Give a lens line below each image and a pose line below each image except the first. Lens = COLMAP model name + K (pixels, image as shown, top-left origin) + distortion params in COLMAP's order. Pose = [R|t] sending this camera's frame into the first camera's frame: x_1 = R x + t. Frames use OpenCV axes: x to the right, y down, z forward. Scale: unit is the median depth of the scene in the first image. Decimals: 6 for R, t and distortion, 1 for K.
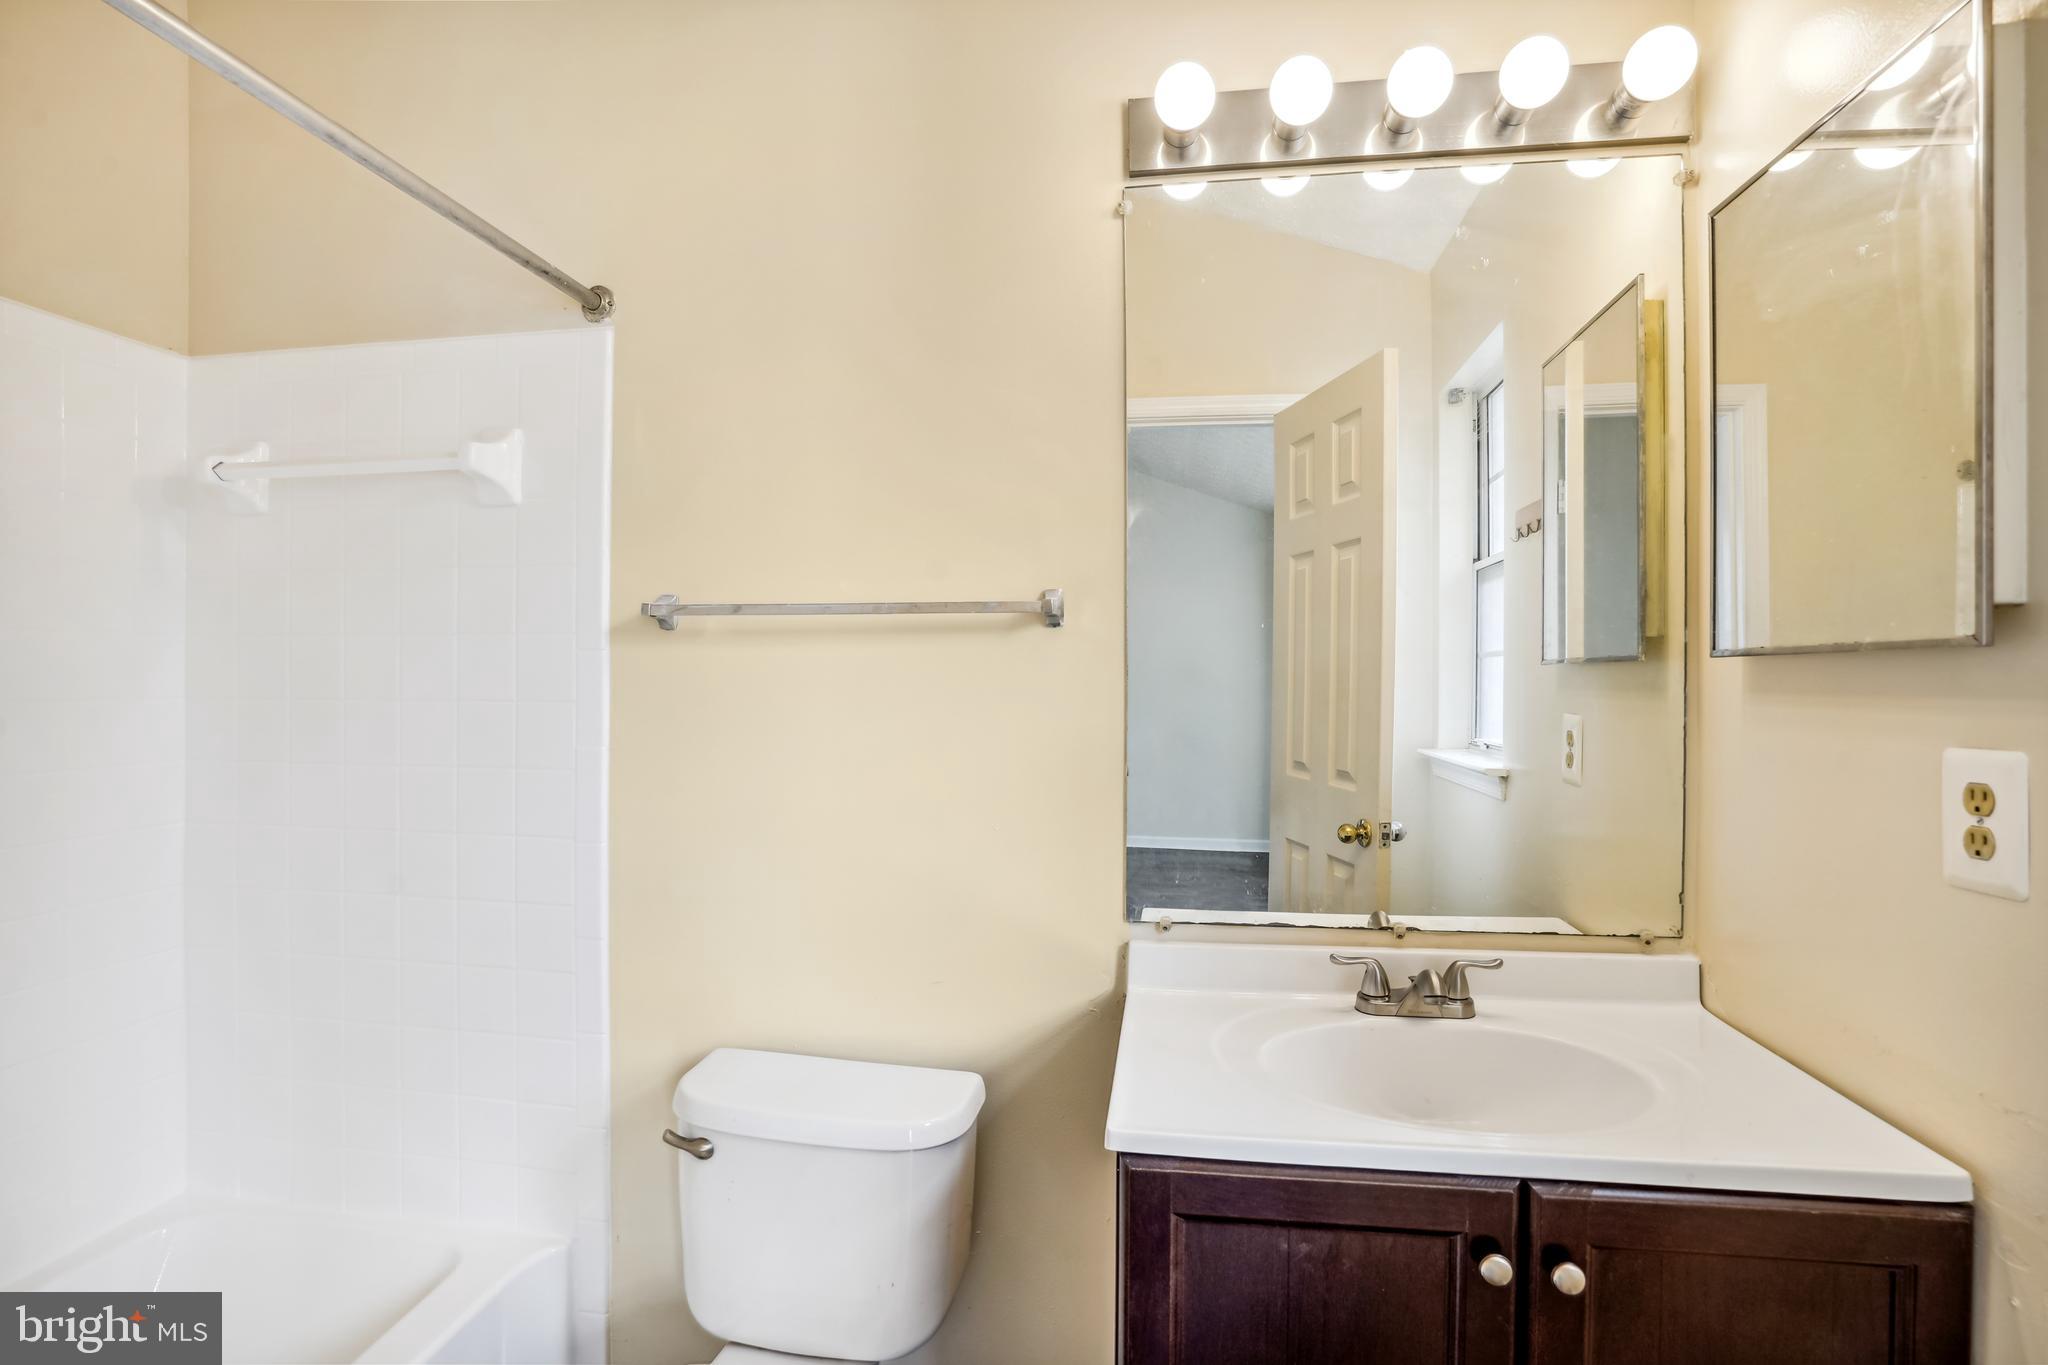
lens RADIAL K [[983.0, 0, 1032.1], [0, 983.0, 678.4], [0, 0, 1]] dist [-0.032601, 0.011629]
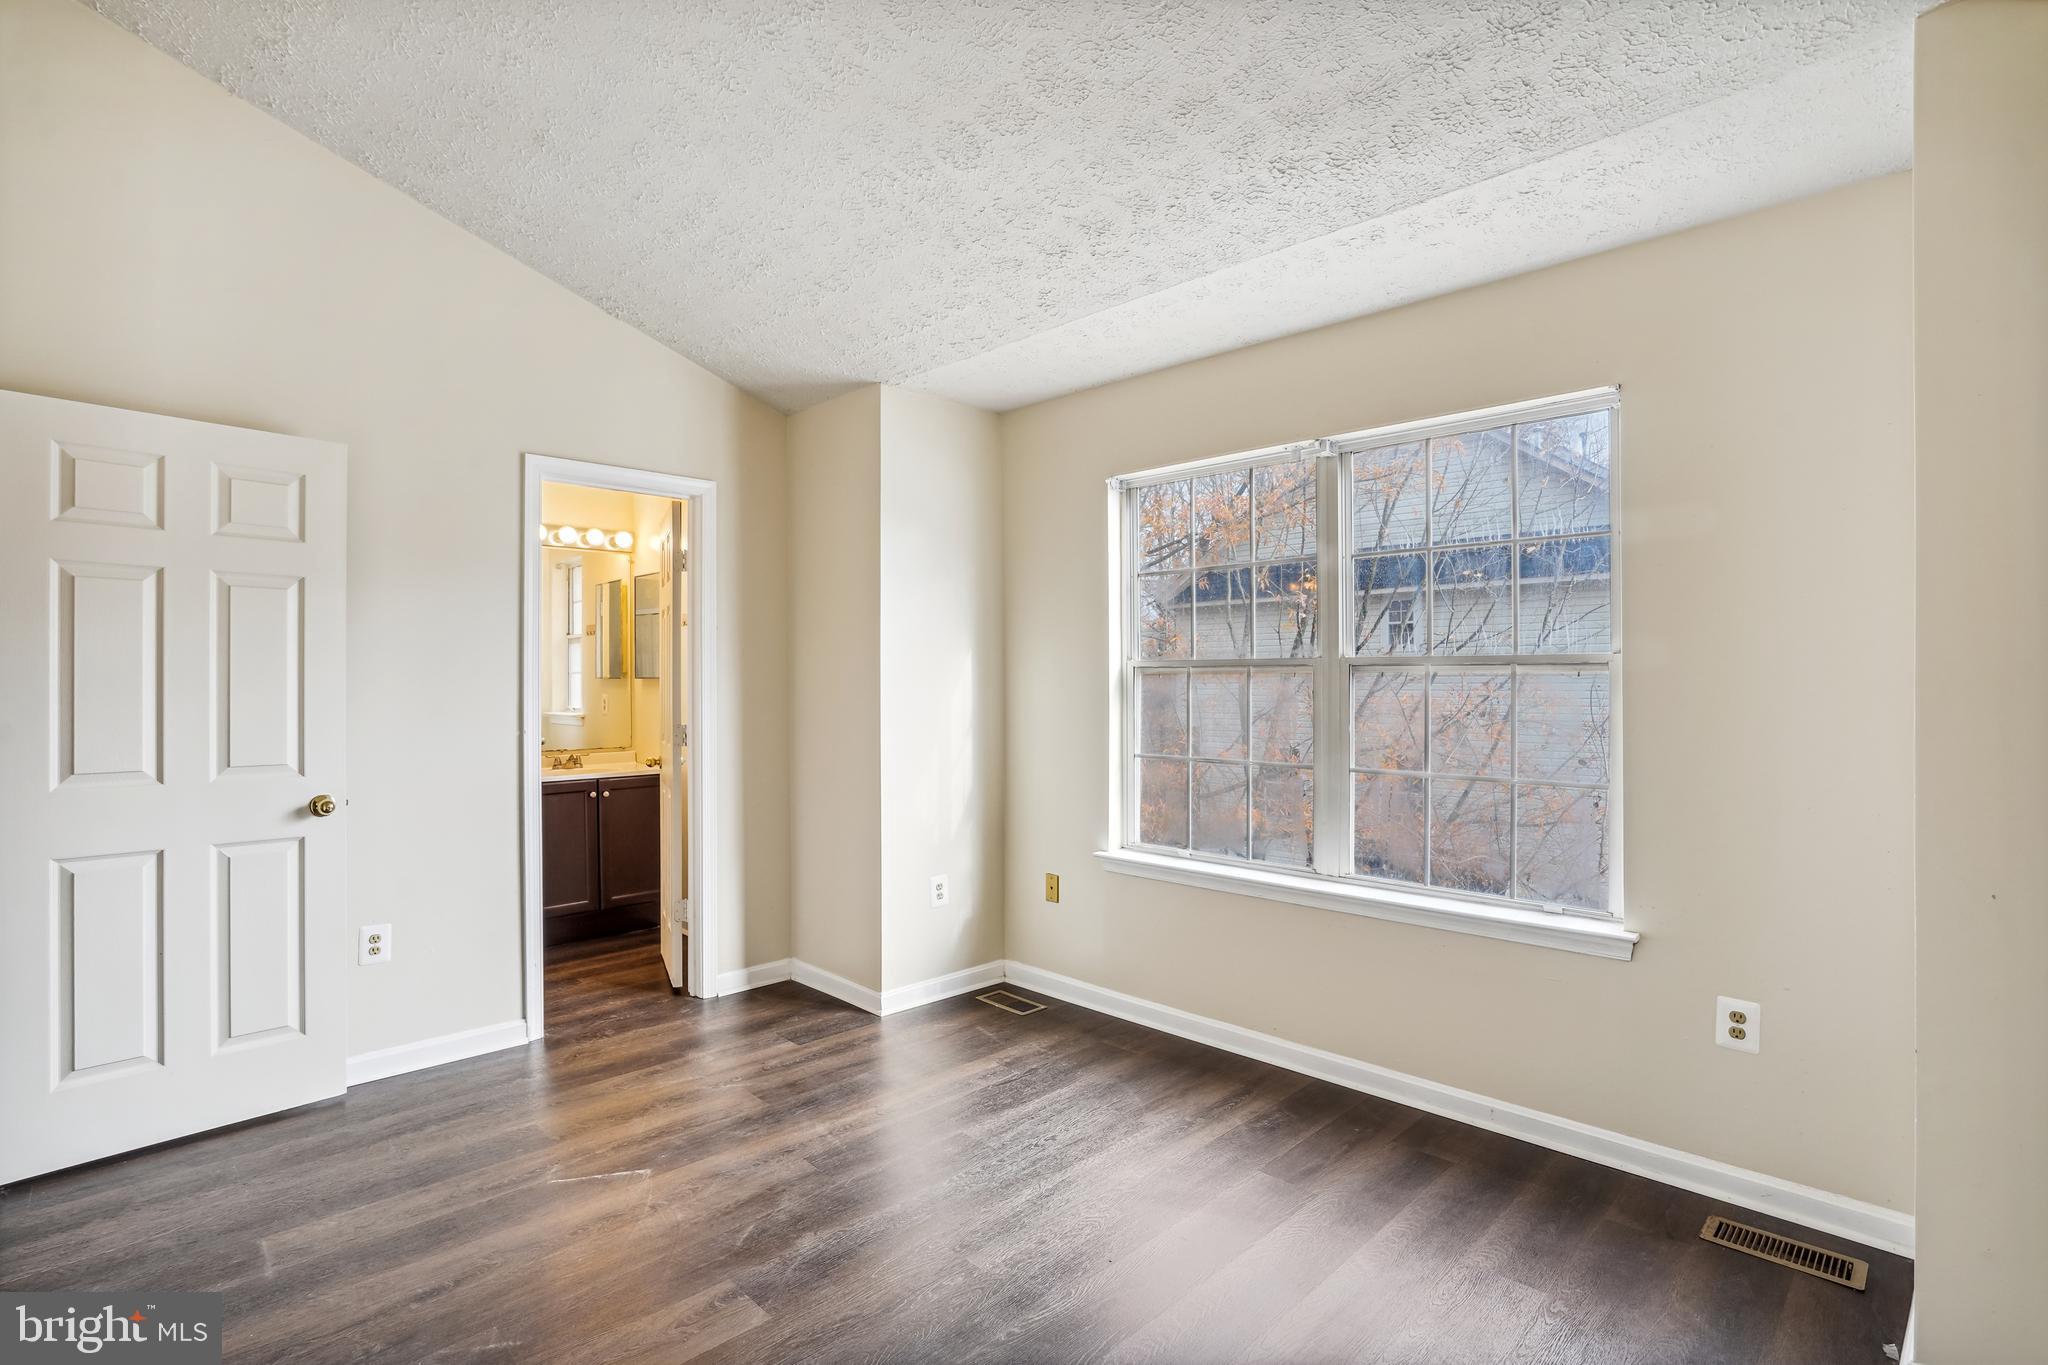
lens RADIAL K [[983.0, 0, 1027.0], [0, 983.0, 683.7], [0, 0, 1]] dist [-0.032601, 0.011629]
pose [[0.611261, -0.008904, 0.791379, -1.433819], [0.004684, 0.999960, 0.007633, -0.018613], [-0.791416, -0.000959, 0.611278, -2.593331]]
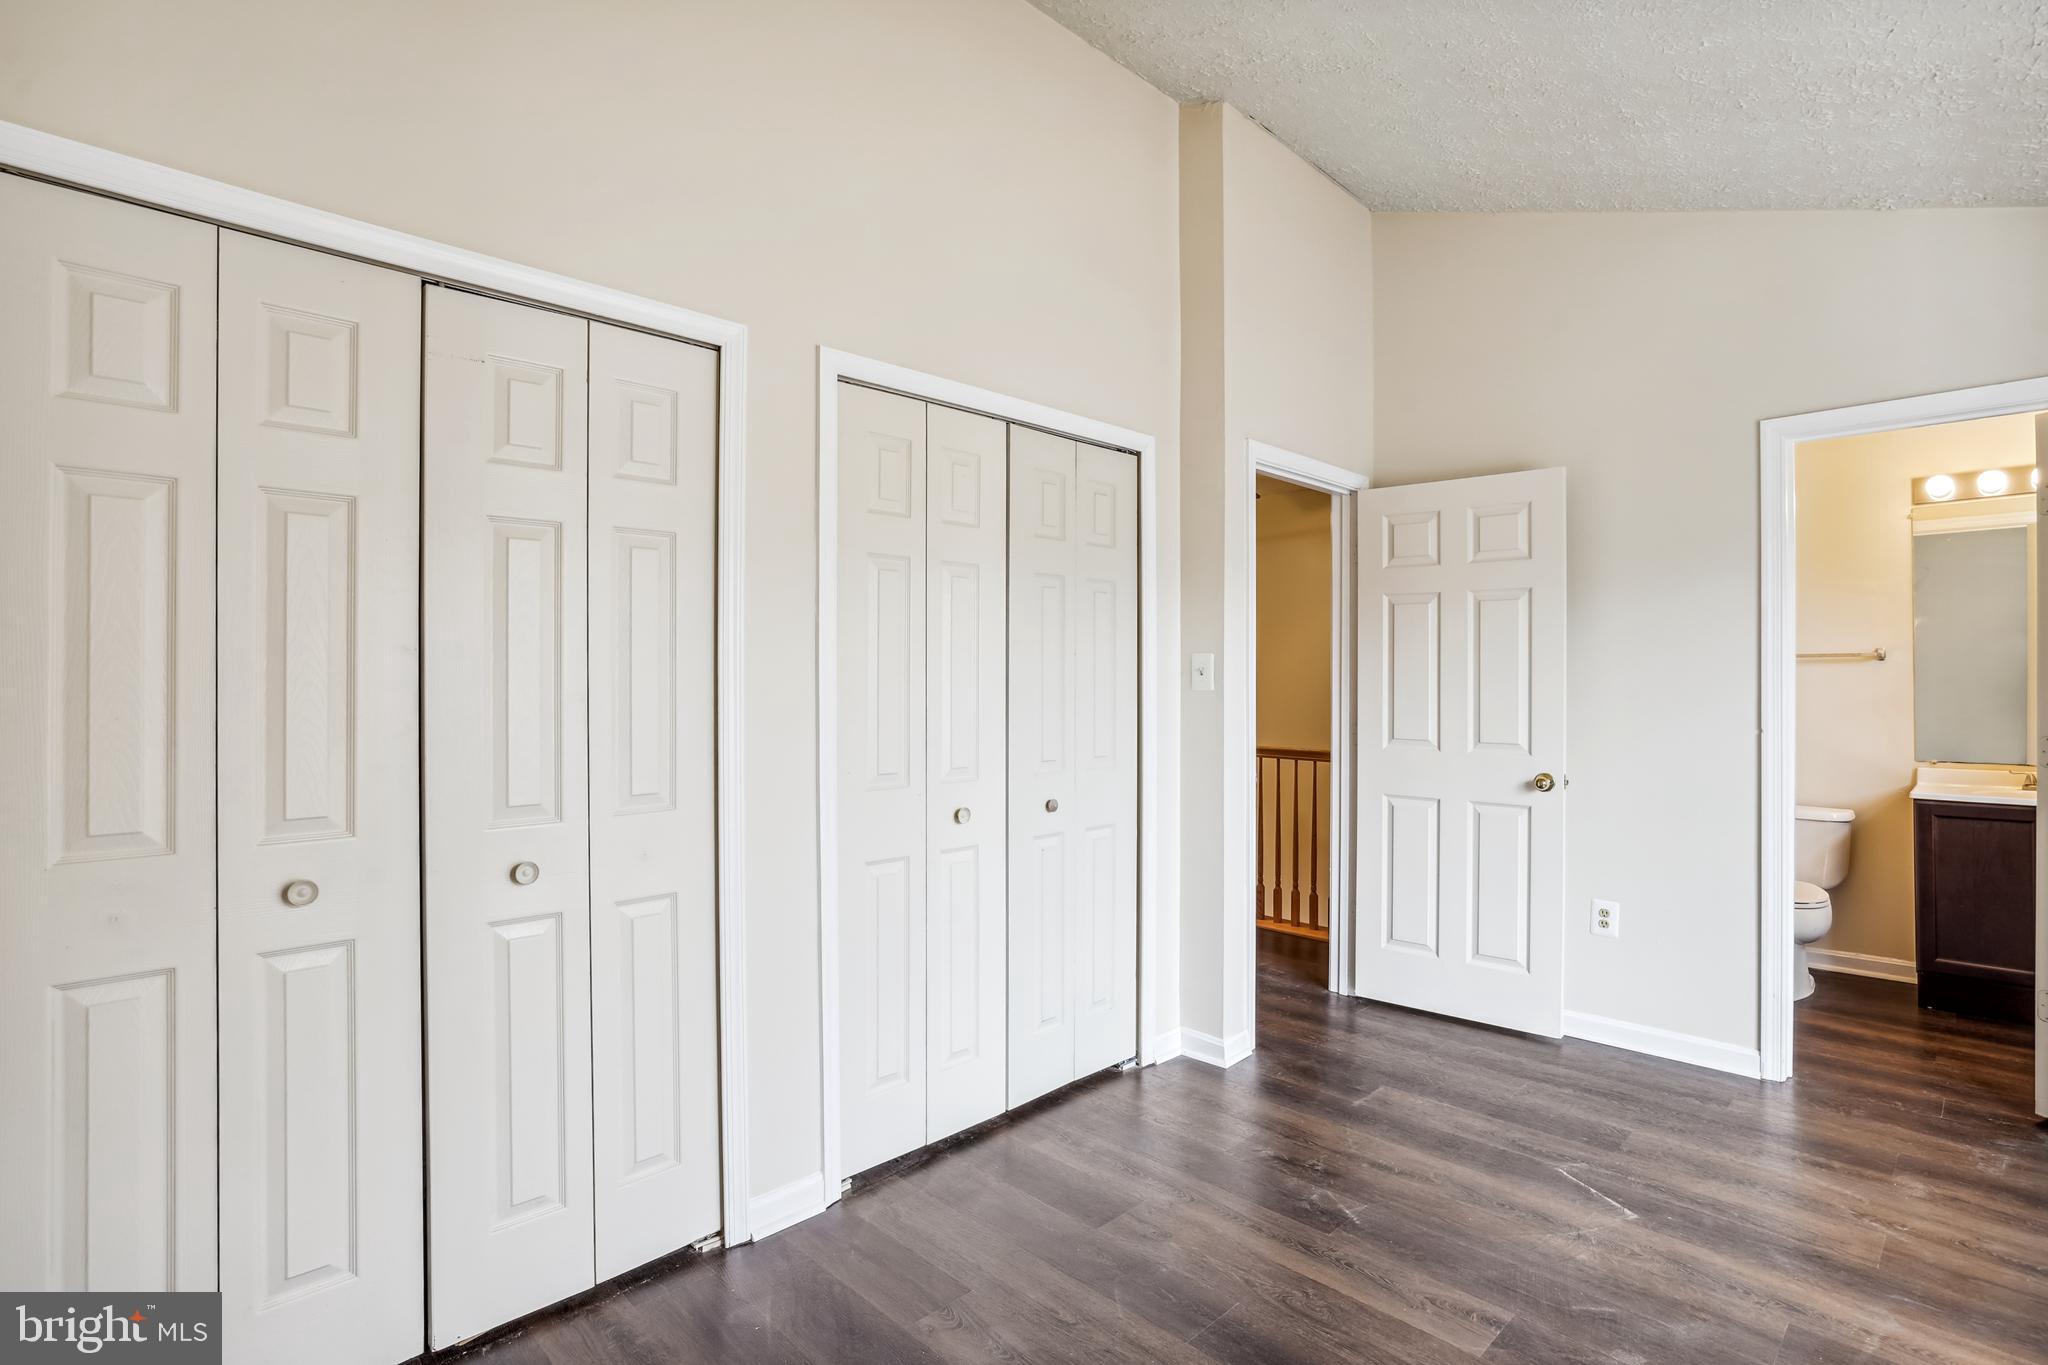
lens RADIAL K [[983.0, 0, 1011.8], [0, 983.0, 672.6], [0, 0, 1]] dist [-0.032601, 0.011629]
pose [[0.793069, -0.007236, -0.609088, -0.284645], [0.005206, 0.999973, -0.005101, -0.017011], [0.609109, 0.000874, 0.793086, -2.864633]]
